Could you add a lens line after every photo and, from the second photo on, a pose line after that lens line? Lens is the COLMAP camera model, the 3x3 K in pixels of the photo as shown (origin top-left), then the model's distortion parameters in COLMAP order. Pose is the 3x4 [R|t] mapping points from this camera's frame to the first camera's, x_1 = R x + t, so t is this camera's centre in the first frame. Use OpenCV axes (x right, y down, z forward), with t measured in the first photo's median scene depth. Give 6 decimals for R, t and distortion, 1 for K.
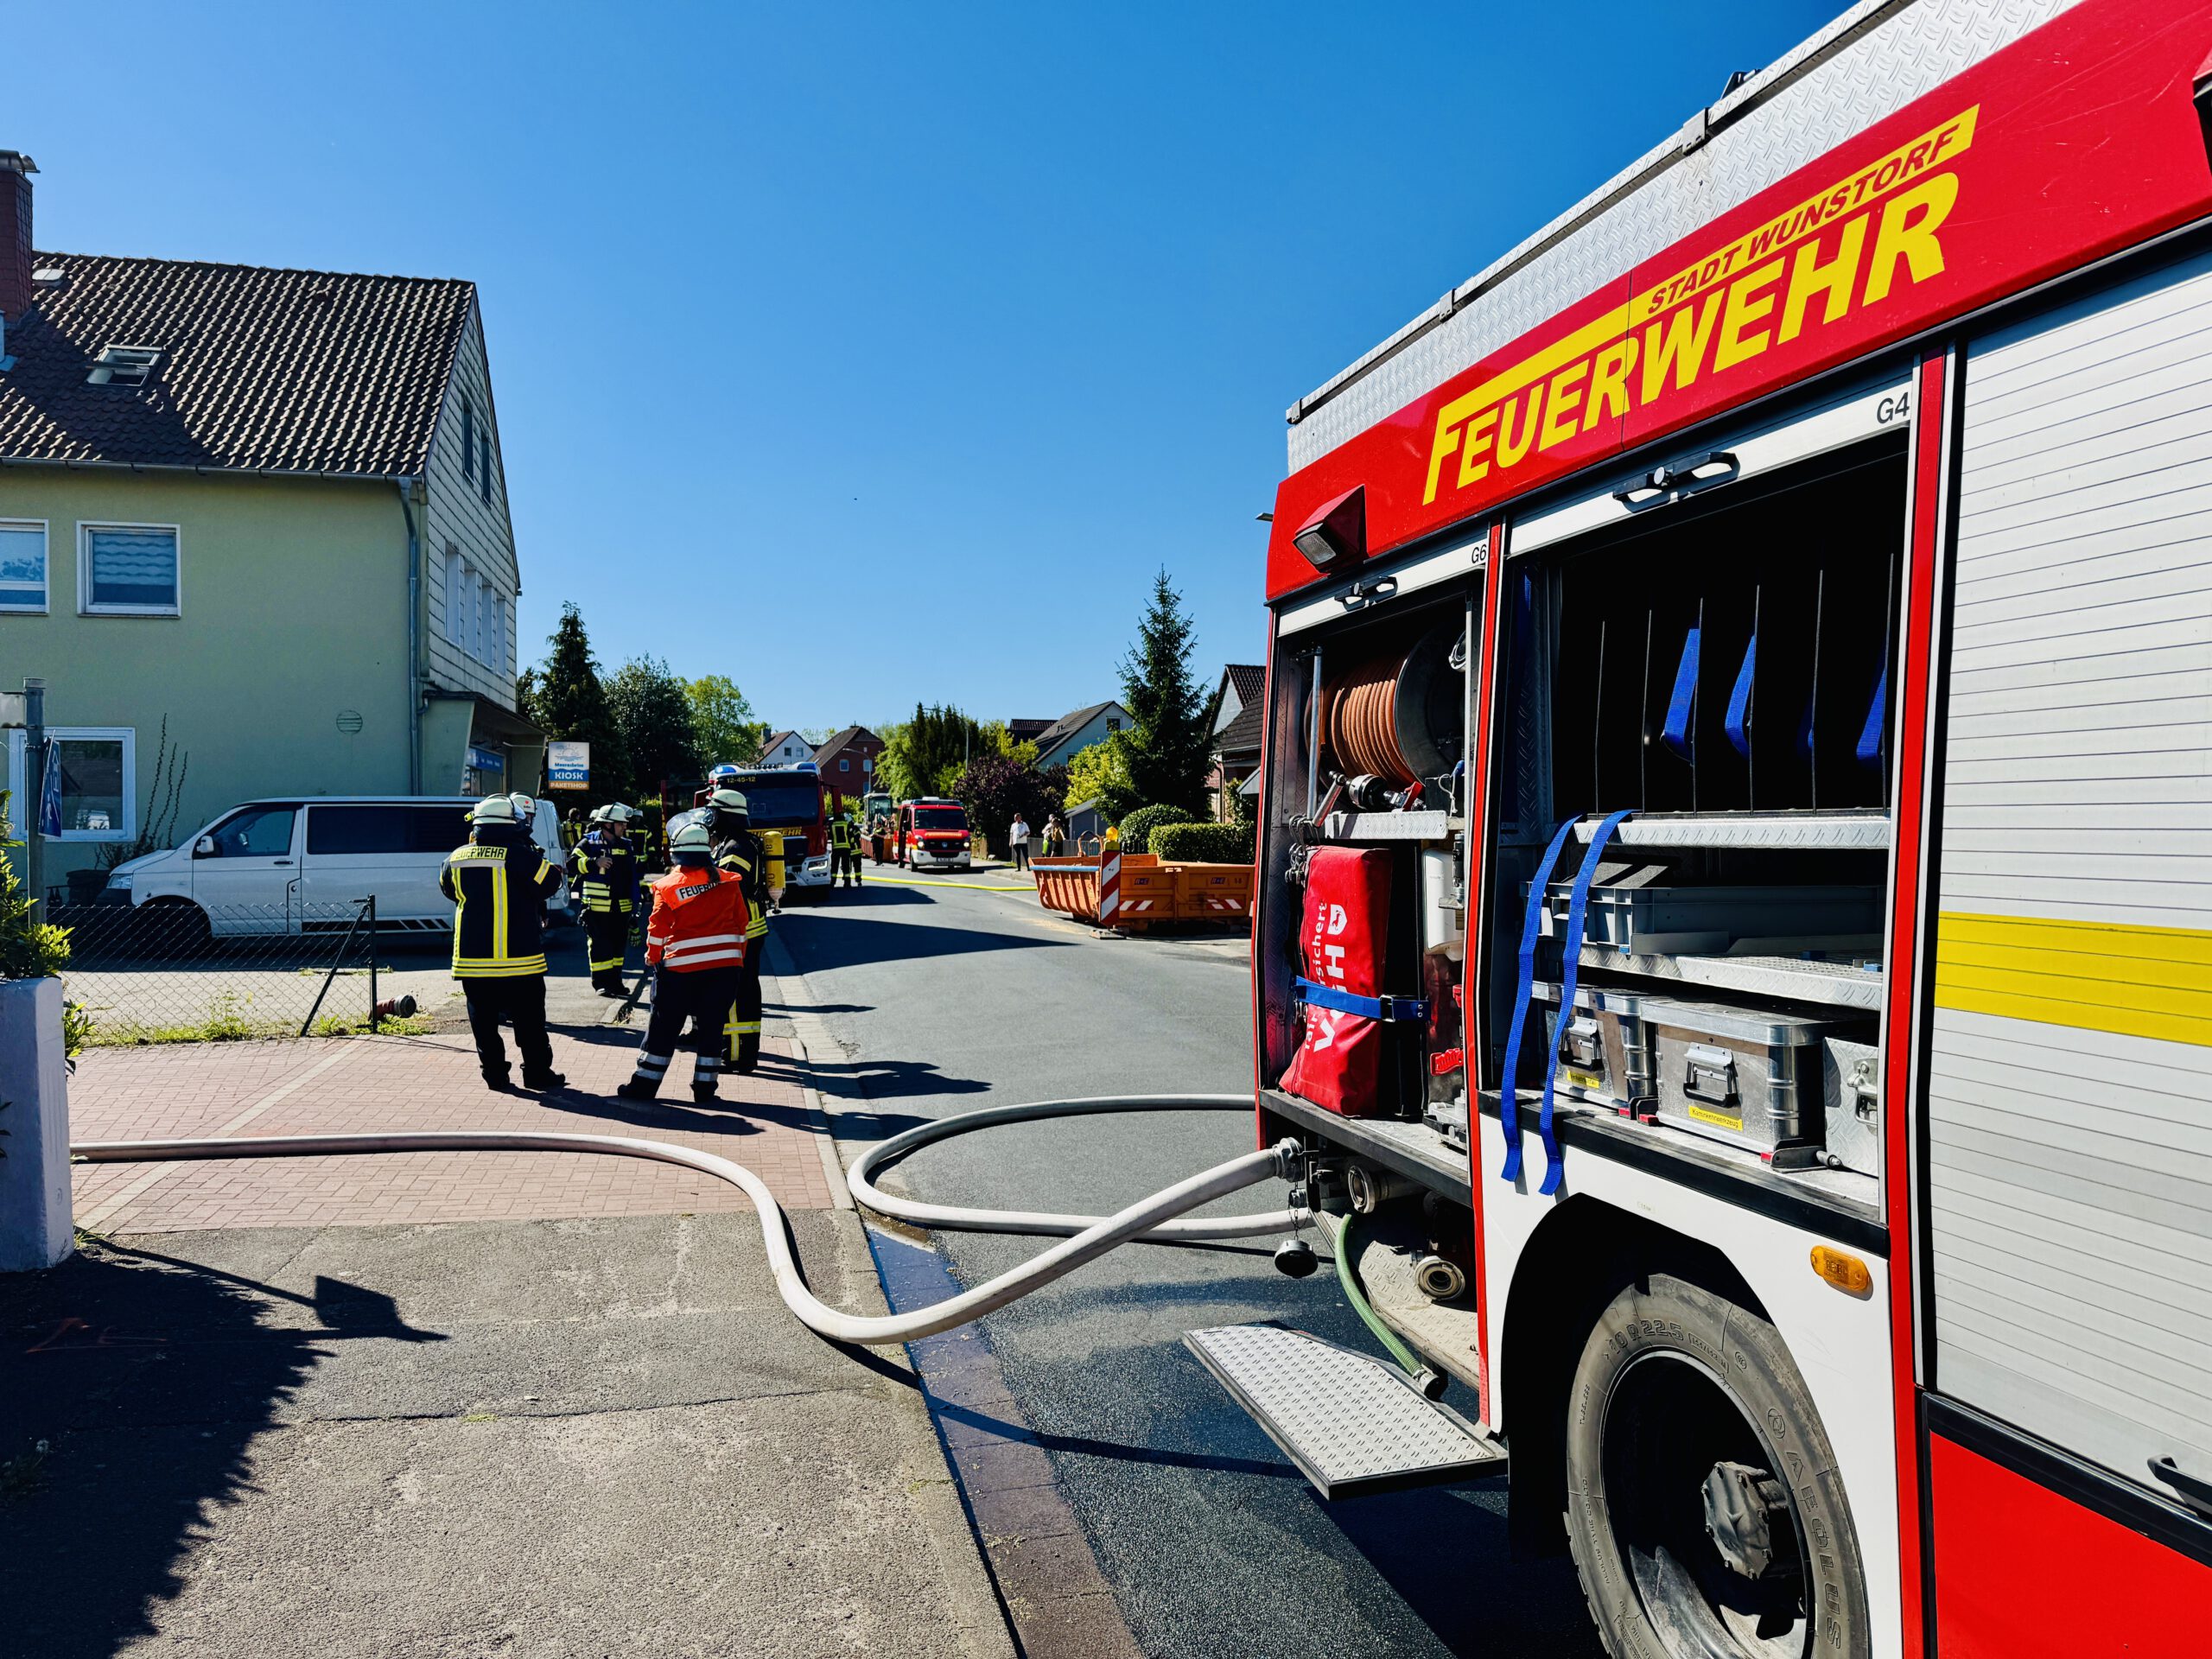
lens RADIAL K [[1550.2, 0, 1121.7], [0, 1550.2, 831.4], [0, 0, 1]] dist [0.057856, -0.000533]
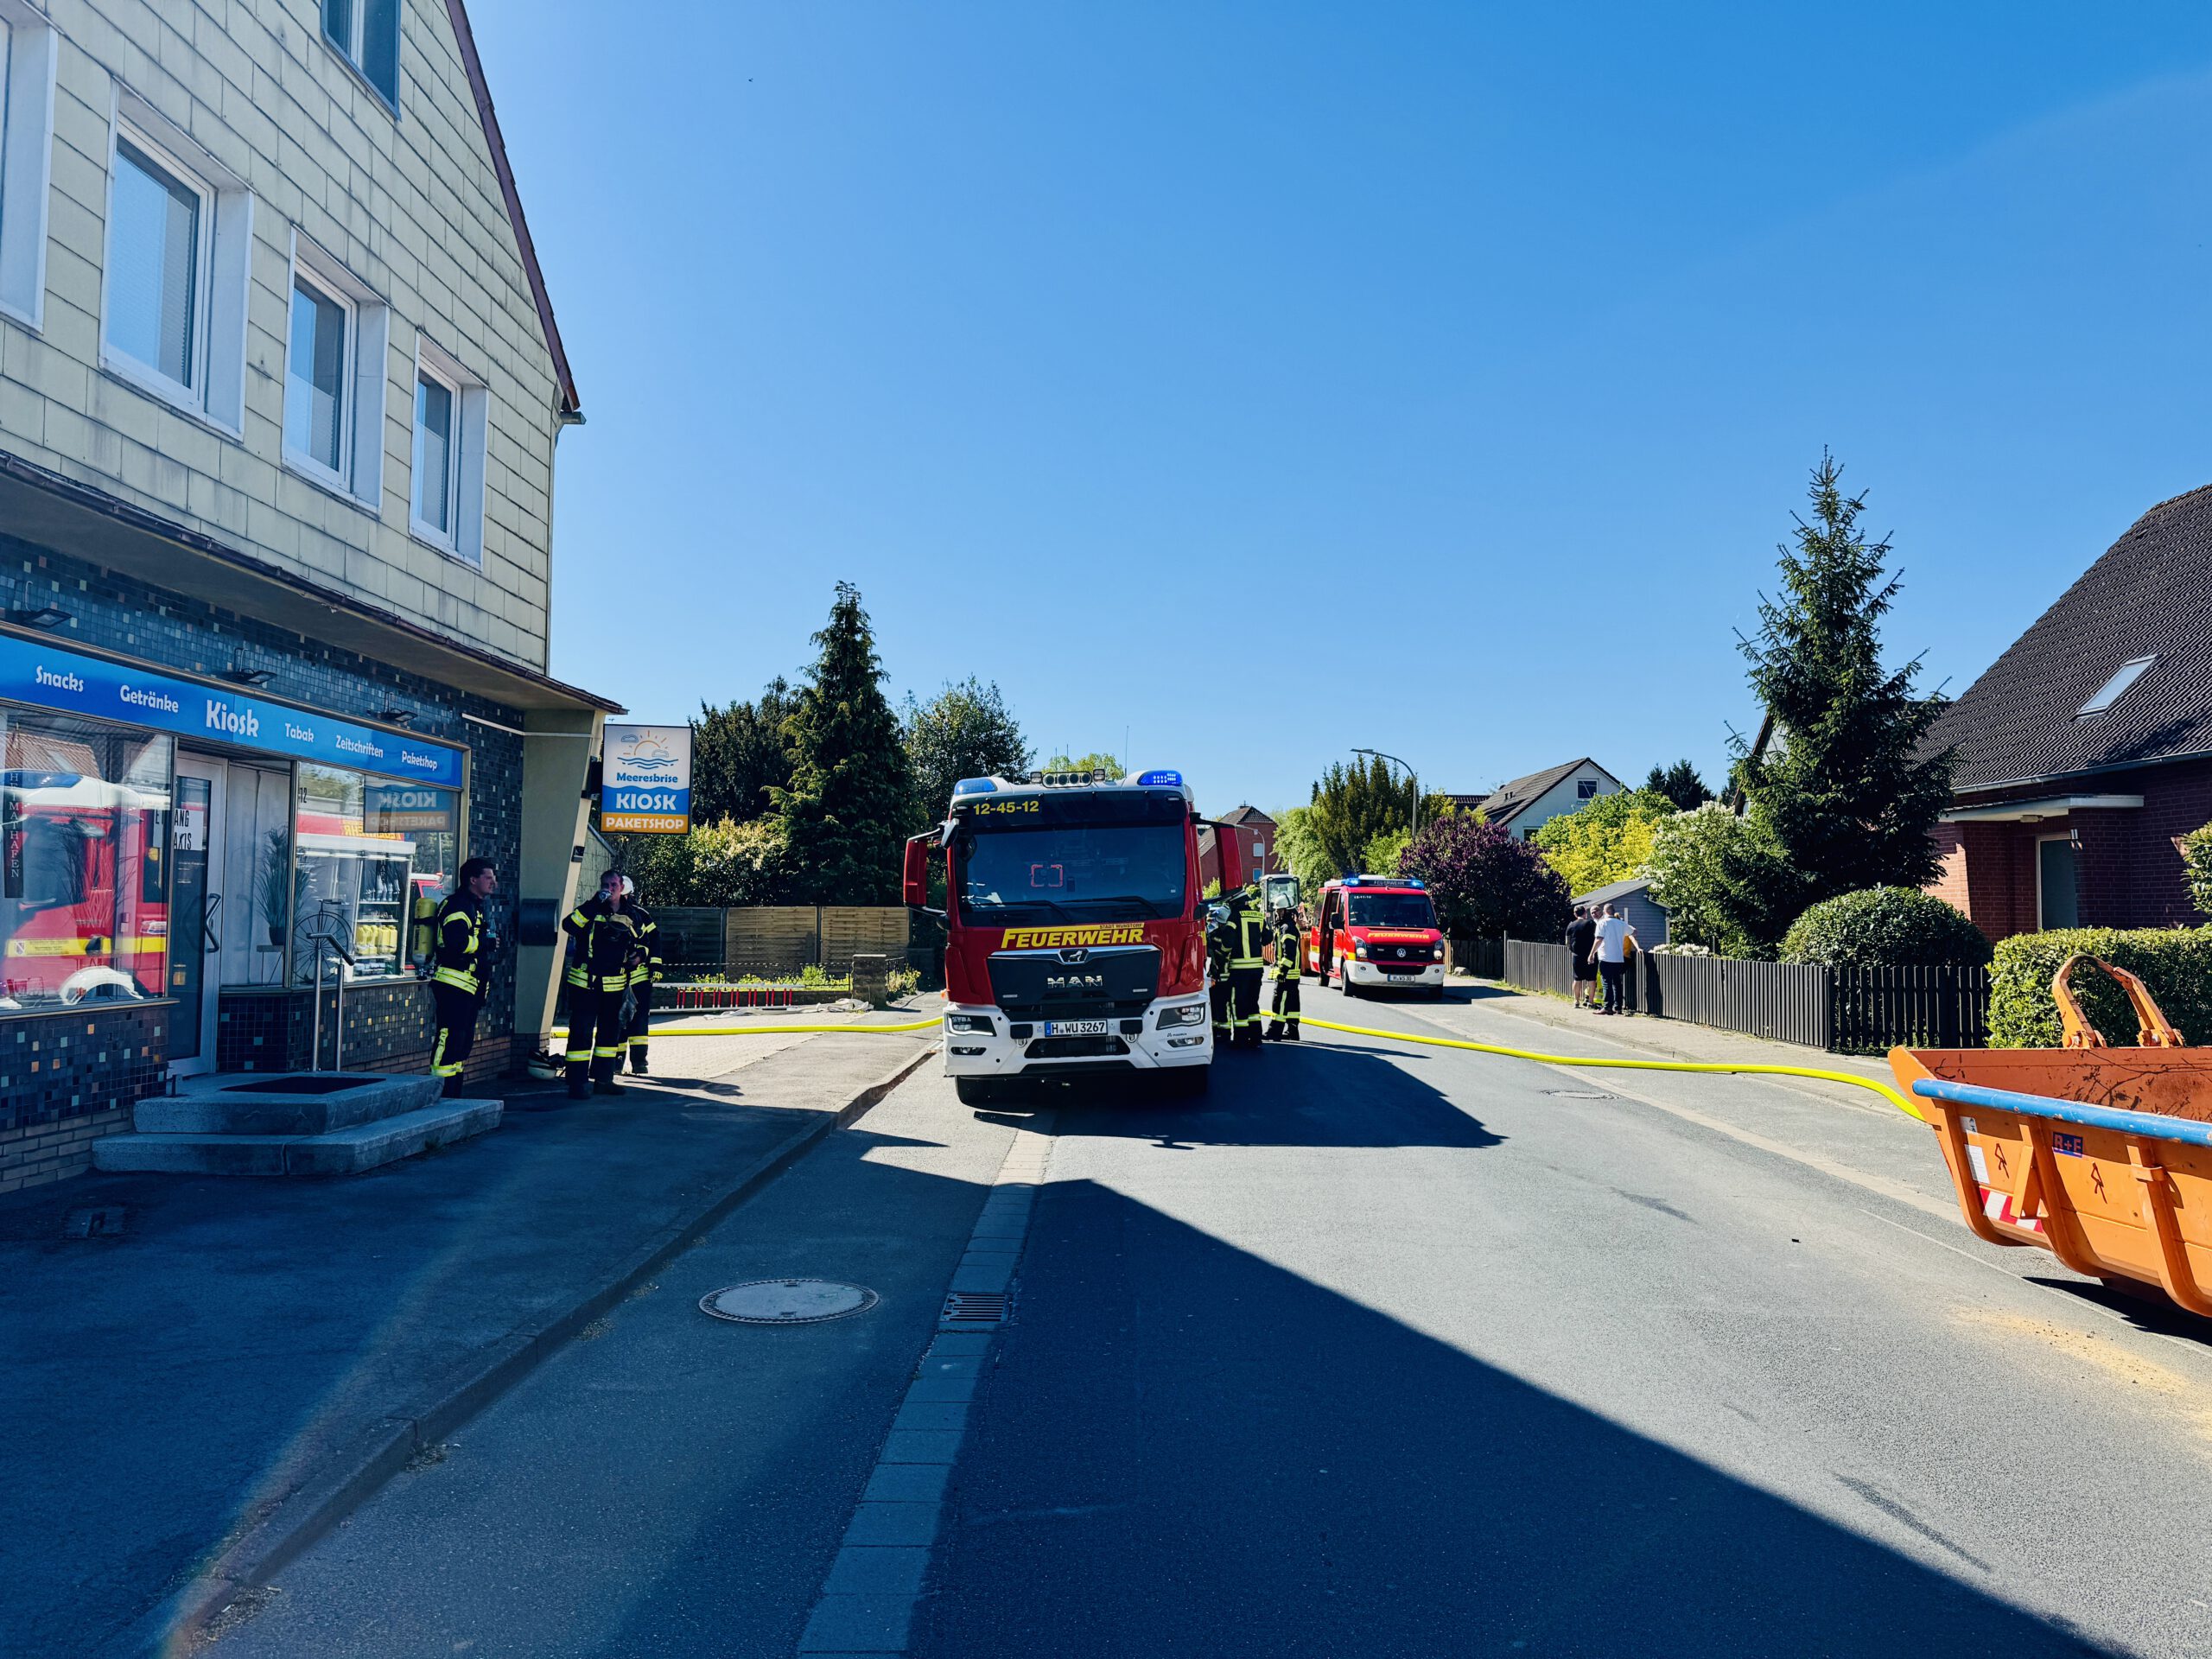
lens RADIAL K [[1550.2, 0, 1113.8], [0, 1550.2, 829.3], [0, 0, 1]] dist [0.057856, -0.000533]
pose [[0.968302, 0.001186, -0.249781, -0.070860], [-0.016299, 0.998158, -0.058445, -0.002252], [0.249252, 0.060664, 0.966537, 0.381144]]
